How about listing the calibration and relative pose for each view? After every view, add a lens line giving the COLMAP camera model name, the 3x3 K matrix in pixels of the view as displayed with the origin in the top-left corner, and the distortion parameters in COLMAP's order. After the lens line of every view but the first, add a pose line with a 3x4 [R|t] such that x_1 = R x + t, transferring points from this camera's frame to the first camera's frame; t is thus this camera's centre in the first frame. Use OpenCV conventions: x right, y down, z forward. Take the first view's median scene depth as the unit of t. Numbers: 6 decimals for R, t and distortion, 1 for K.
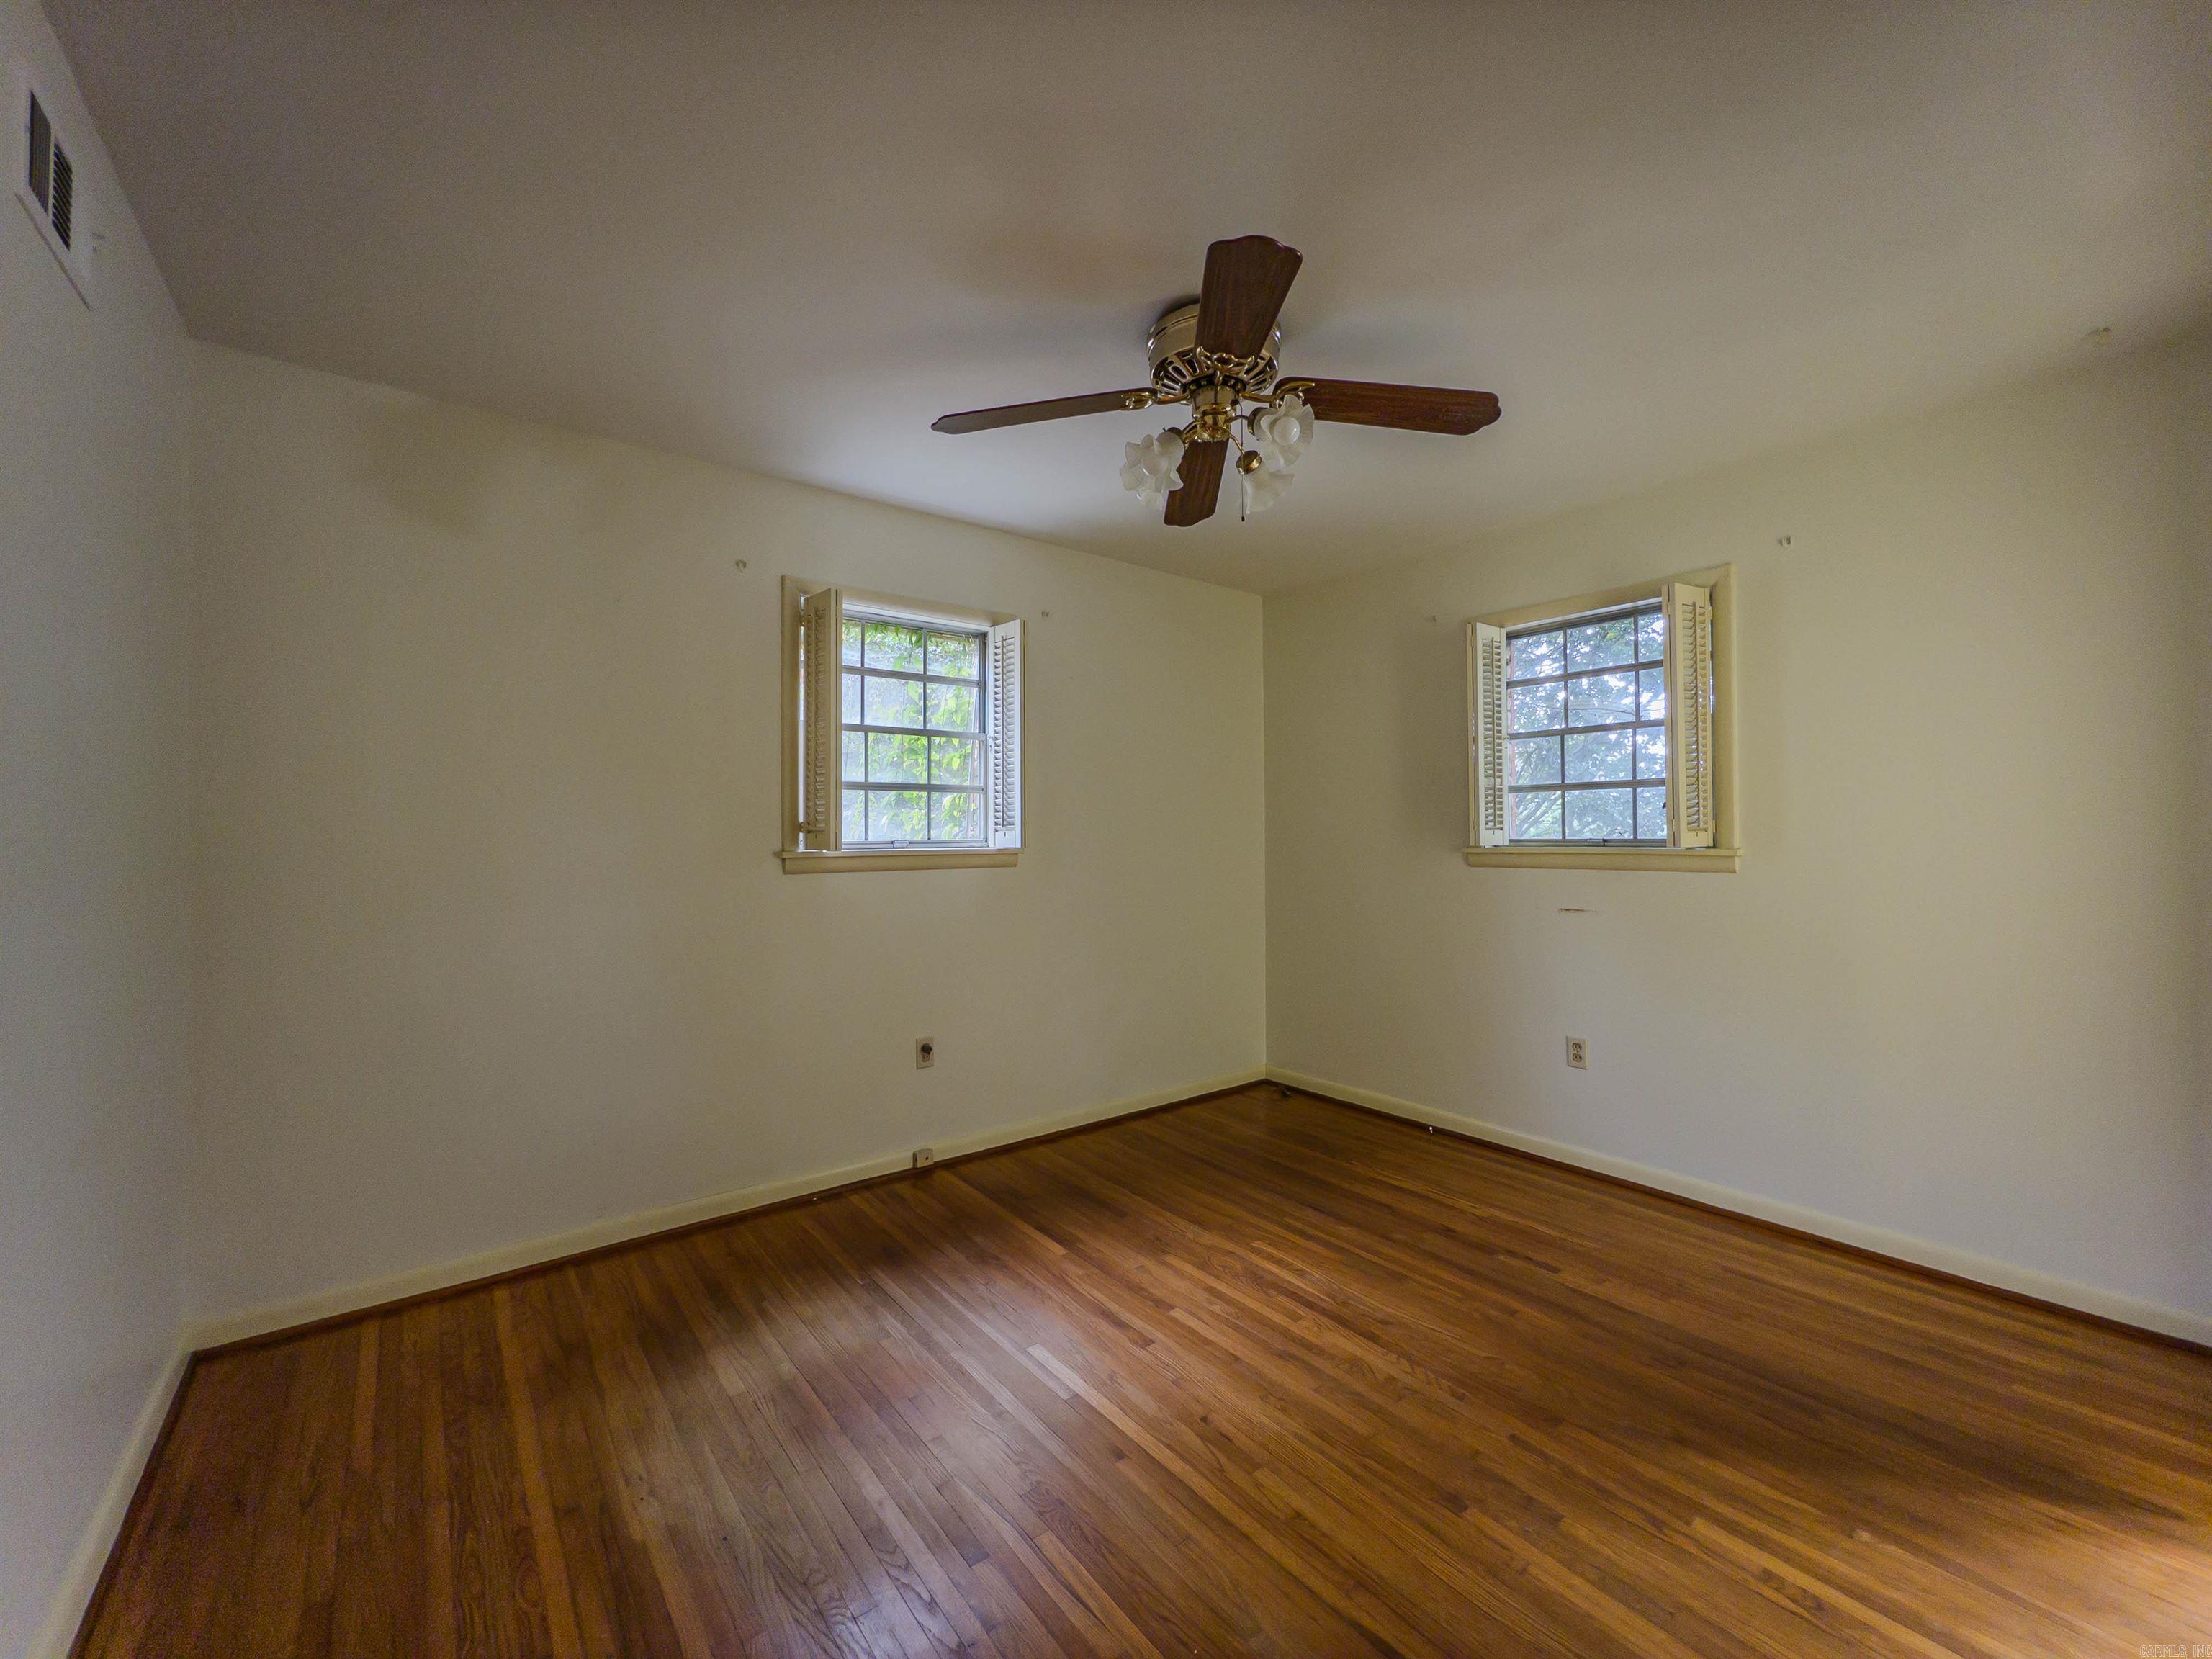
lens RADIAL K [[888.2, 0, 1106.5], [0, 888.2, 827.1], [0, 0, 1]] dist [-0.028638, 0.025528]
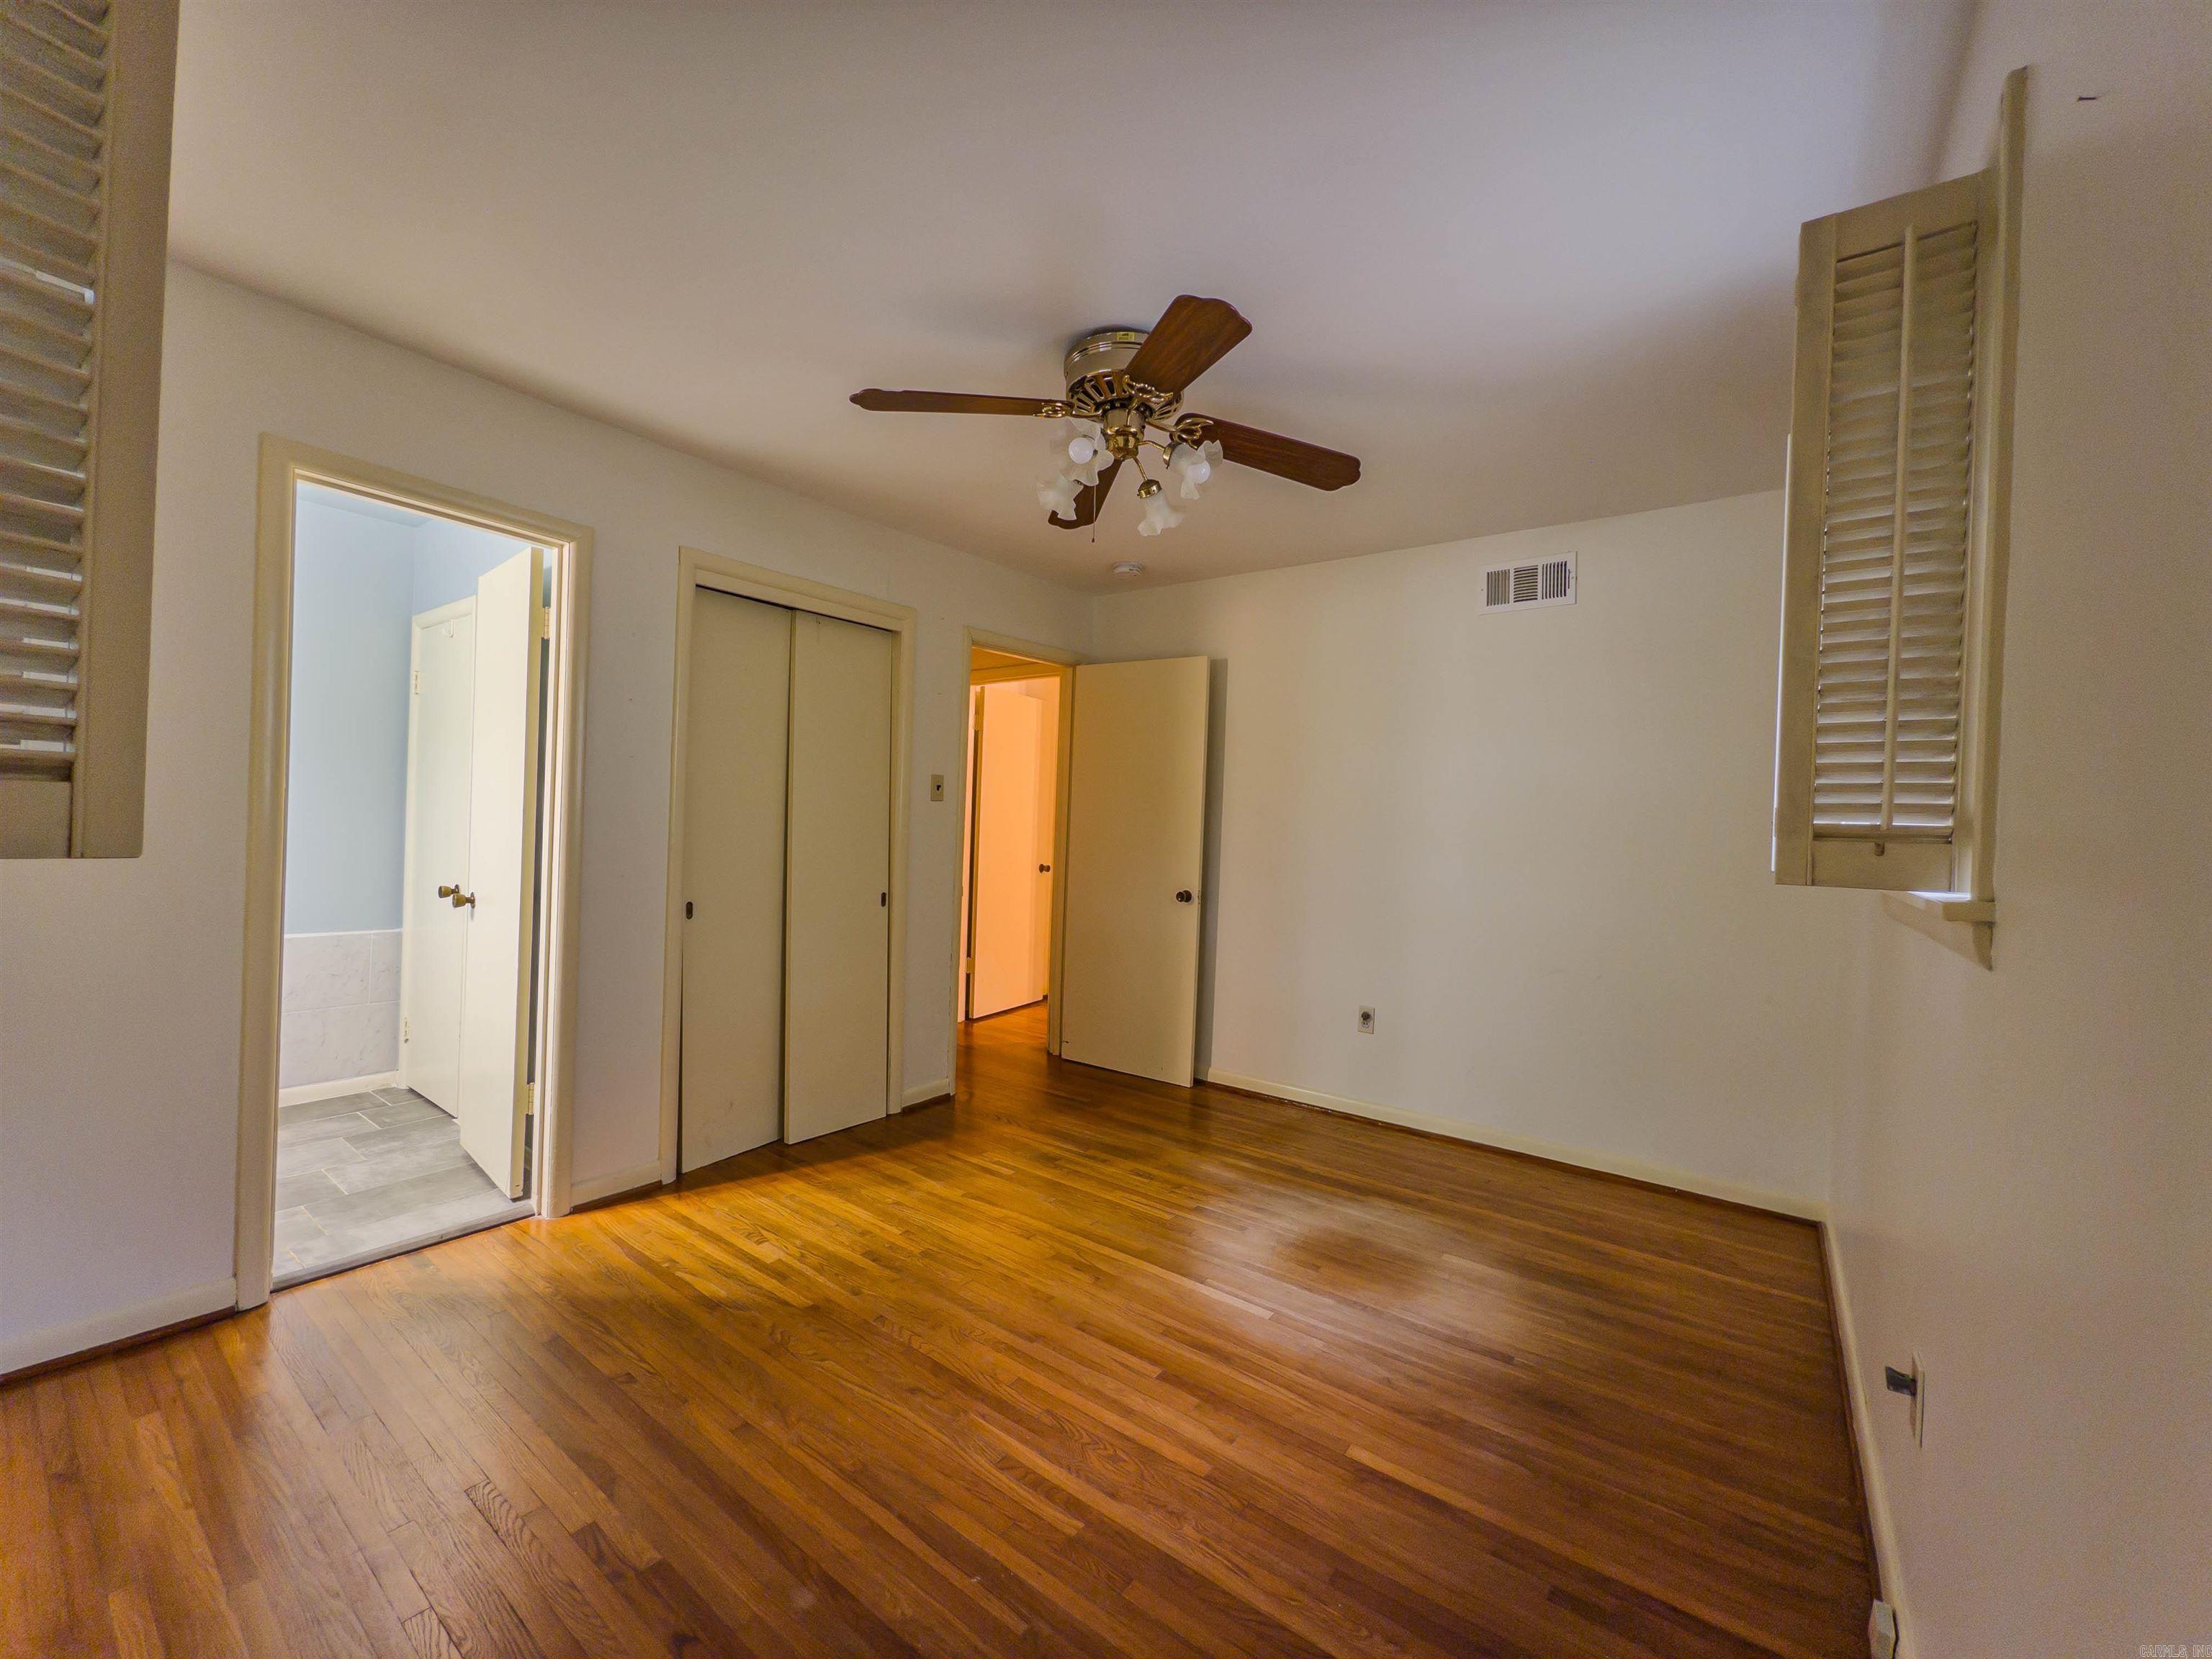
lens RADIAL K [[888.2, 0, 1106.5], [0, 888.2, 827.1], [0, 0, 1]] dist [-0.028638, 0.025528]
pose [[-0.965595, -0.029255, -0.258398, 0.366051], [-0.031830, 0.999477, 0.005790, 0.008153], [0.258094, 0.013815, -0.966021, 1.824543]]
